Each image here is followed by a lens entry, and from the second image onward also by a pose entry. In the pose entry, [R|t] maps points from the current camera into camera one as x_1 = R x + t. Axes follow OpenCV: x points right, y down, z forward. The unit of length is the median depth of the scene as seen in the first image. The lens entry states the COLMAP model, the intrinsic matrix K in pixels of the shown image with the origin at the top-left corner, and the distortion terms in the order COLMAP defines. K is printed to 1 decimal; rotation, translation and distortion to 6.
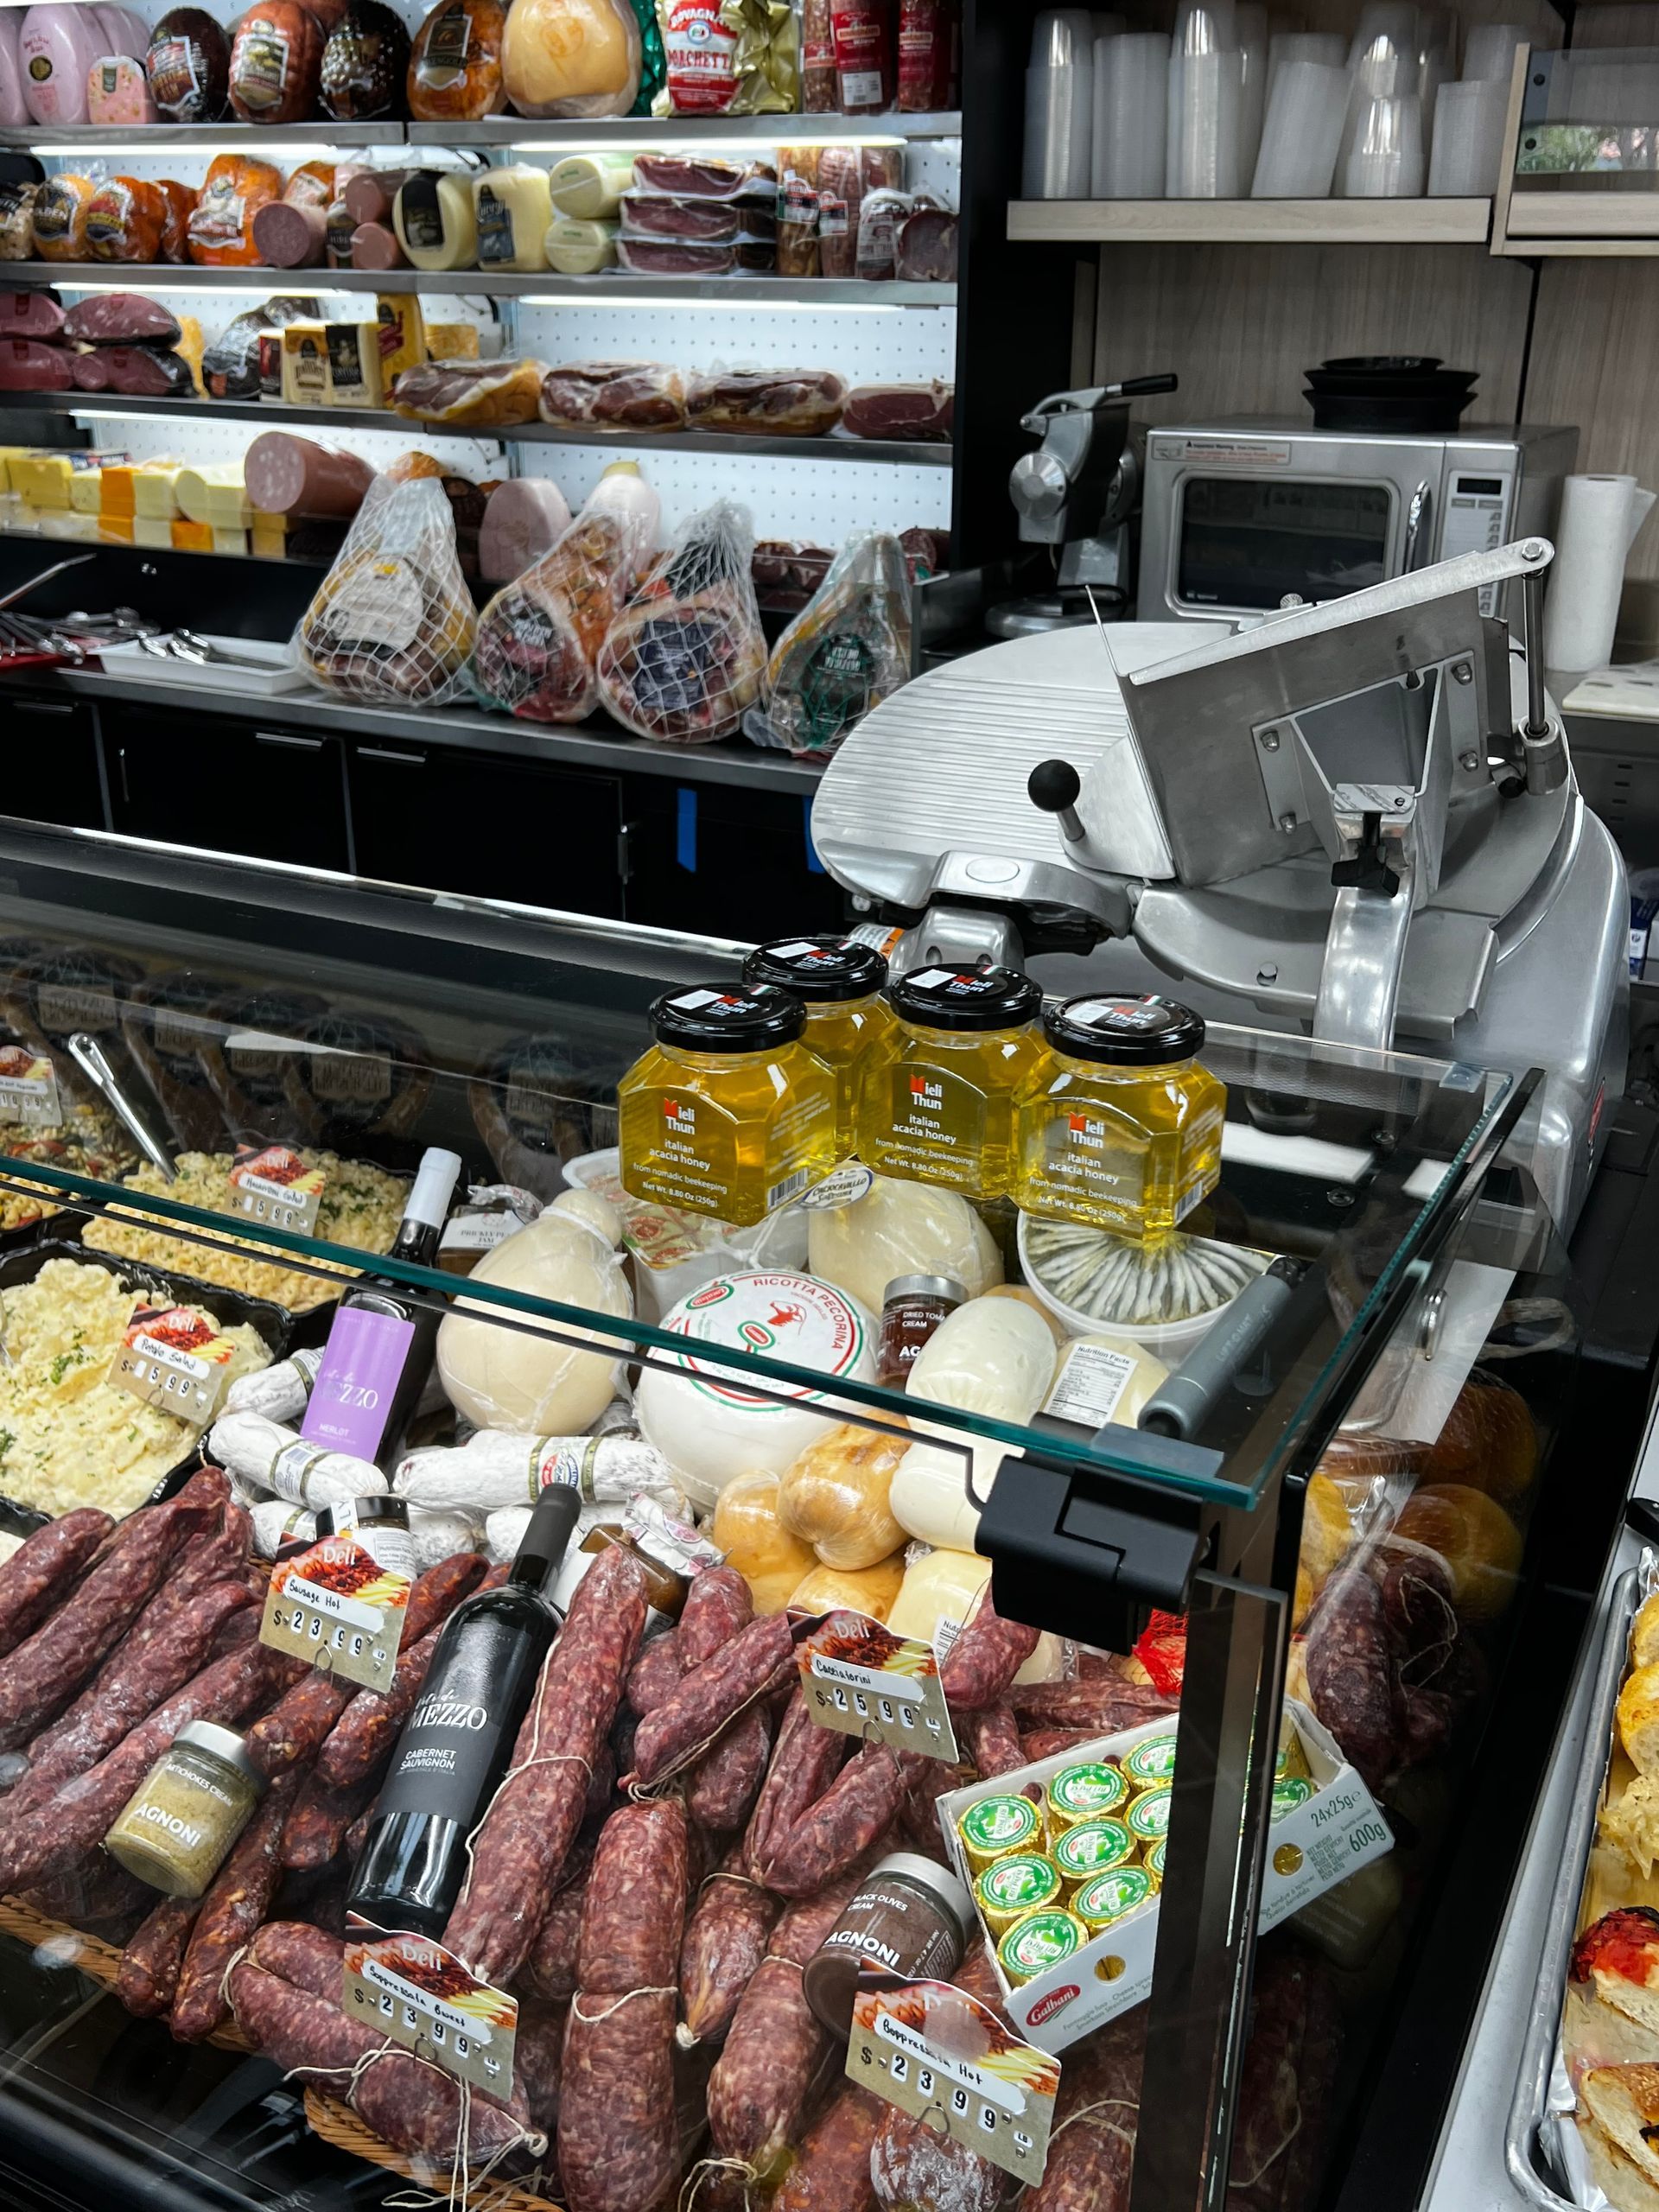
lens RADIAL K [[2034.4, 0, 848.0], [0, 2034.4, 1110.1], [0, 0, 1]] dist [0.013235, 0.000000]
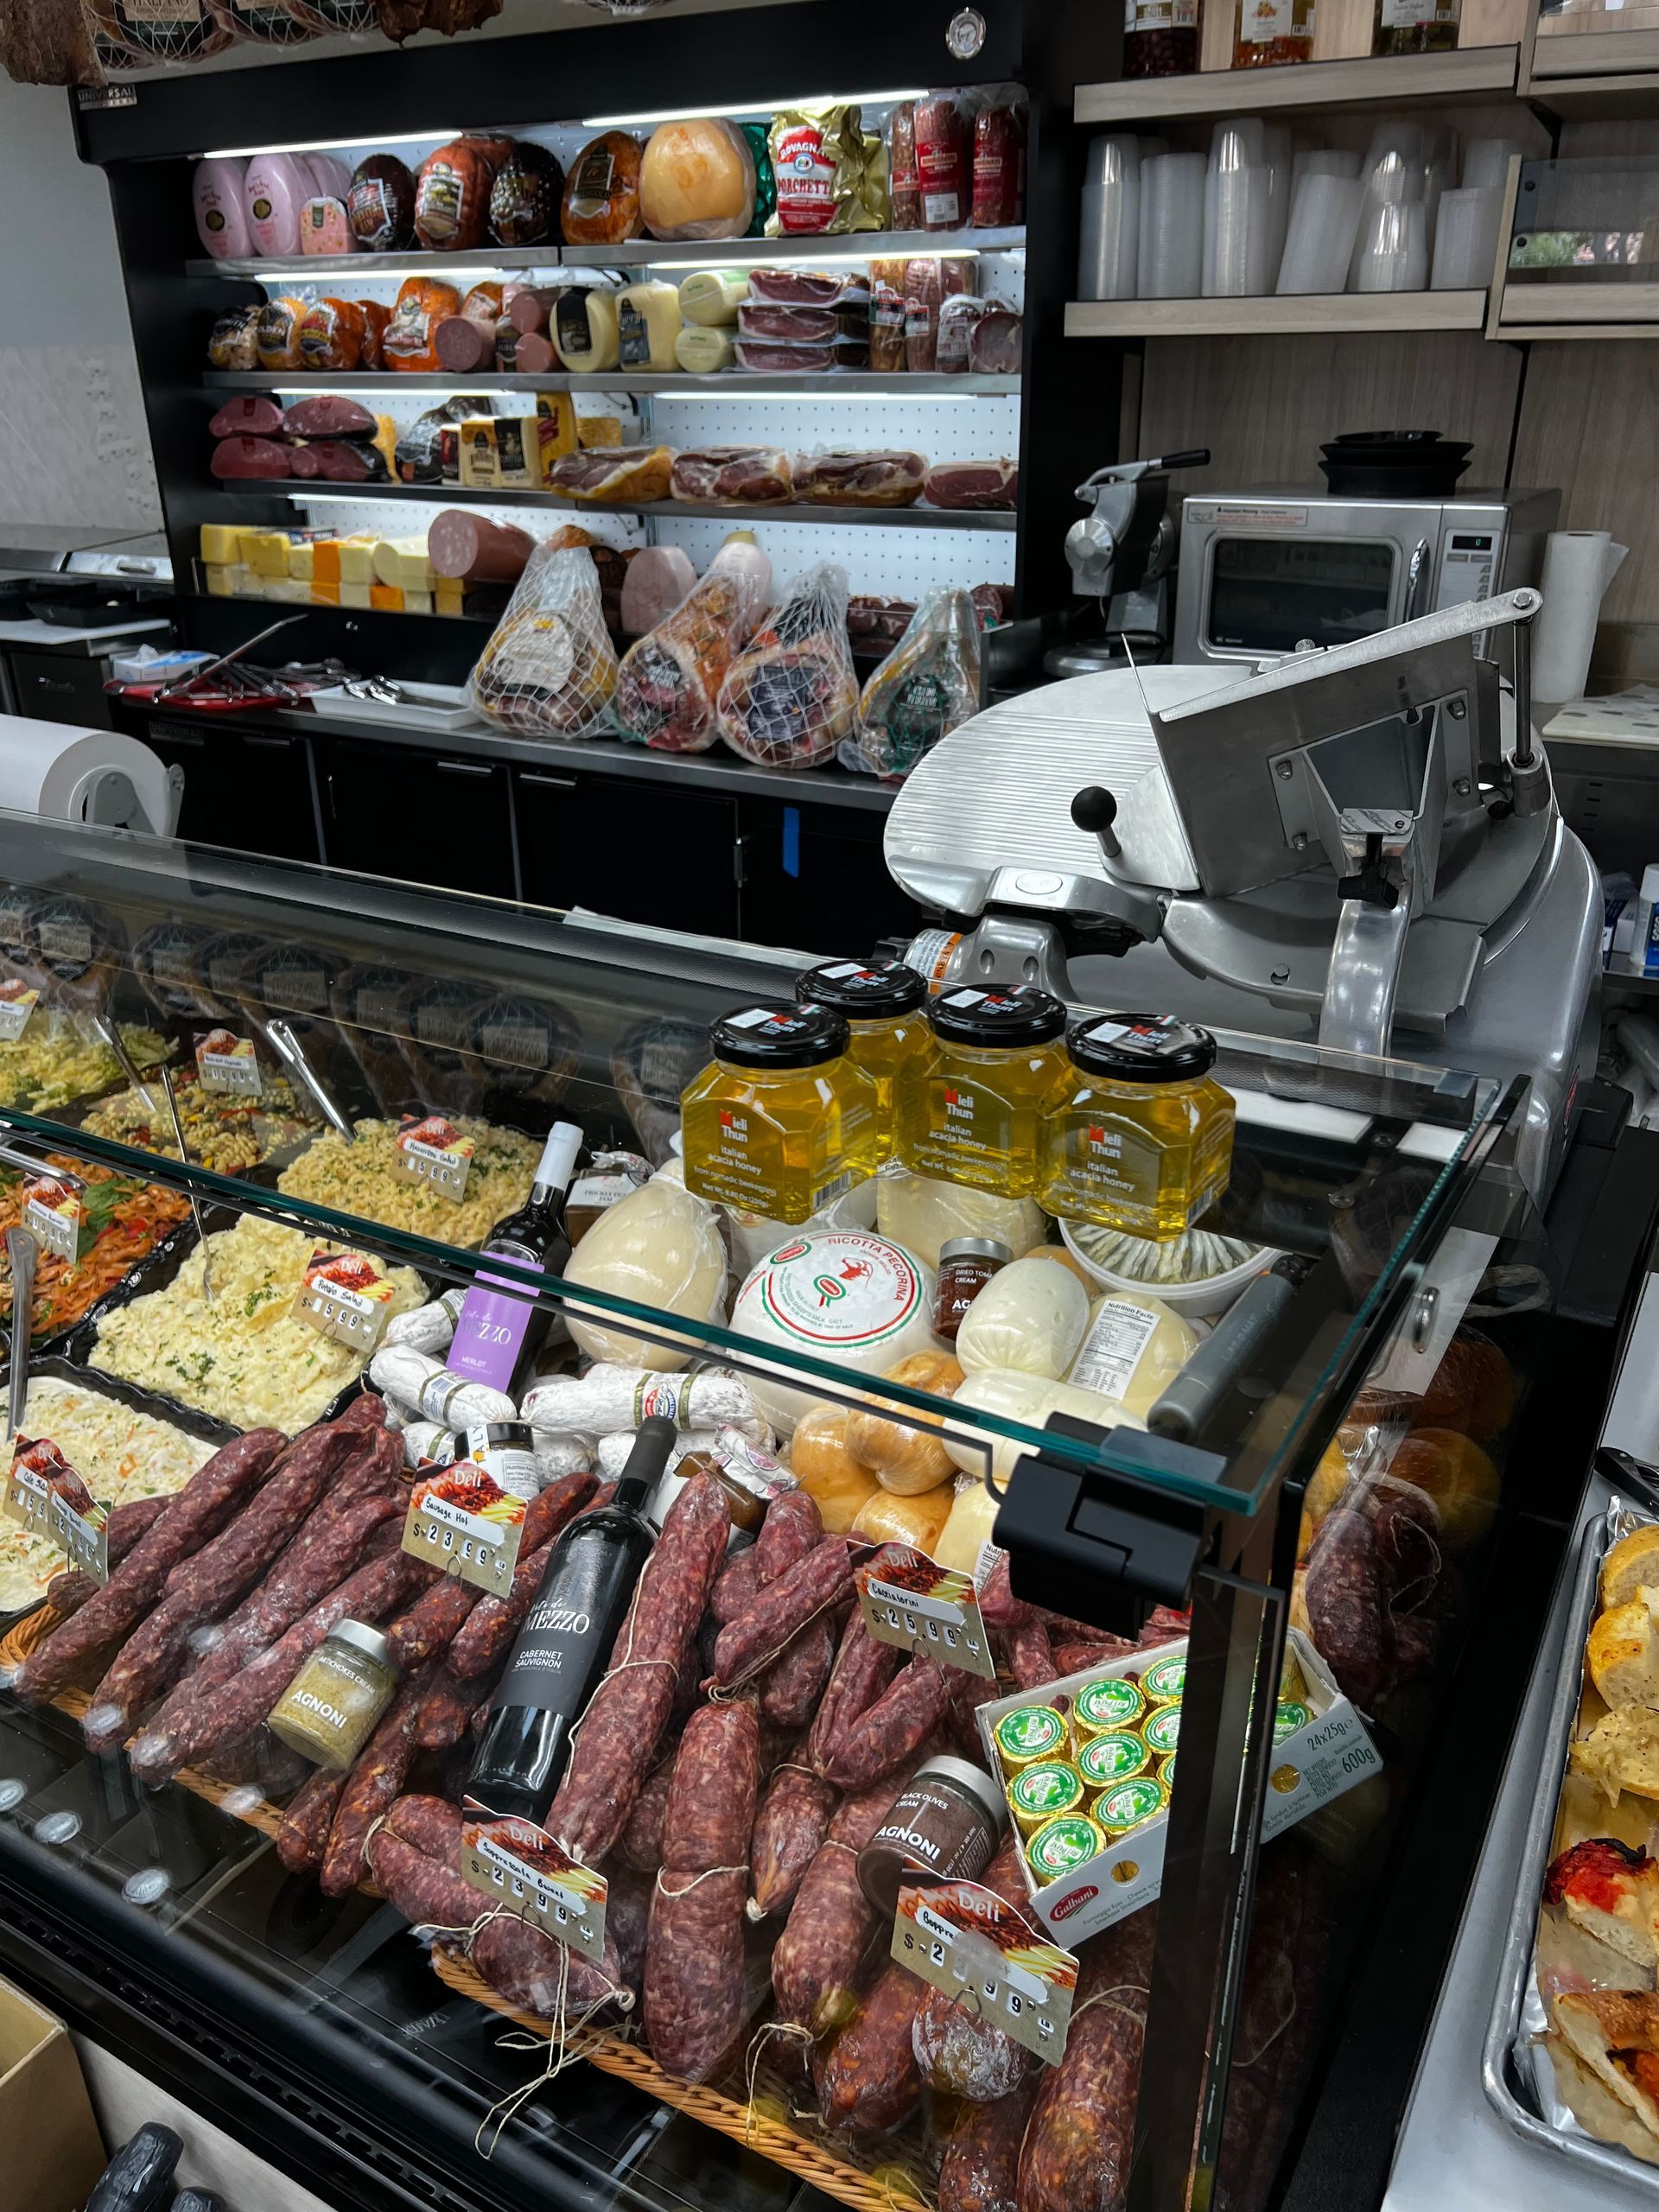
lens RADIAL K [[1664.5, 0, 846.6], [0, 1664.5, 1113.6], [0, 0, 1]] dist [0.010671, -0.000283]
pose [[0.998613, 0.005592, -0.052349, 0.006469], [-0.004098, 0.999582, 0.028610, -0.007537], [0.052487, -0.028356, 0.998219, 0.026158]]
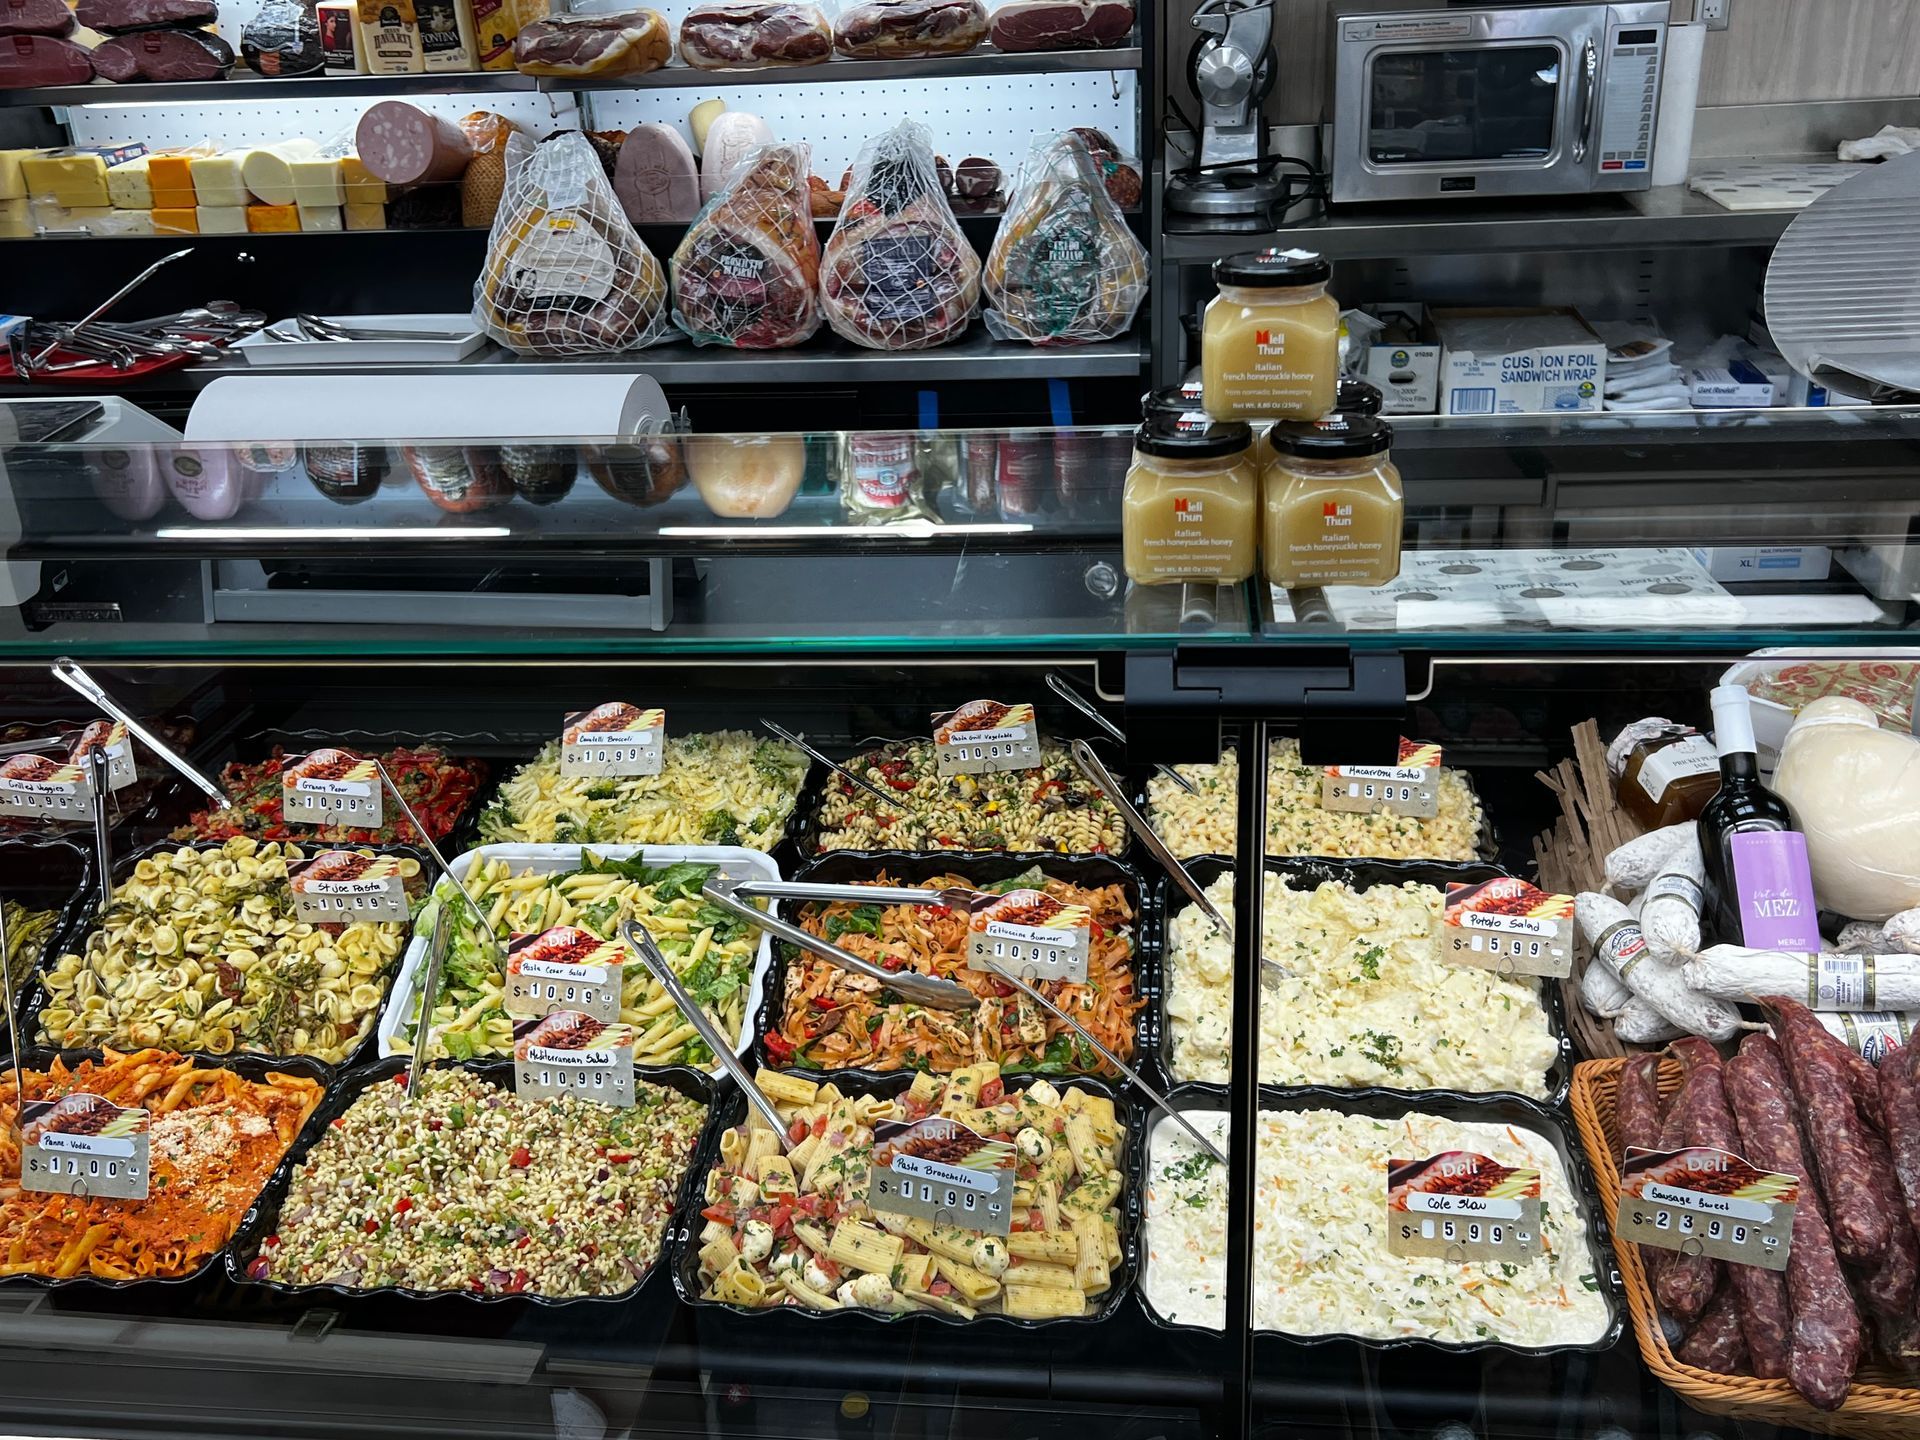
lens RADIAL K [[1764.4, 0, 957.7], [0, 1764.4, 726.5], [0, 0, 1]] dist [0.020774, 0.000000]
pose [[0.932207, -0.205575, 0.297875, -0.471795], [0.191898, 0.978561, 0.074794, -0.059244], [-0.306865, -0.012562, 0.951670, 0.107298]]
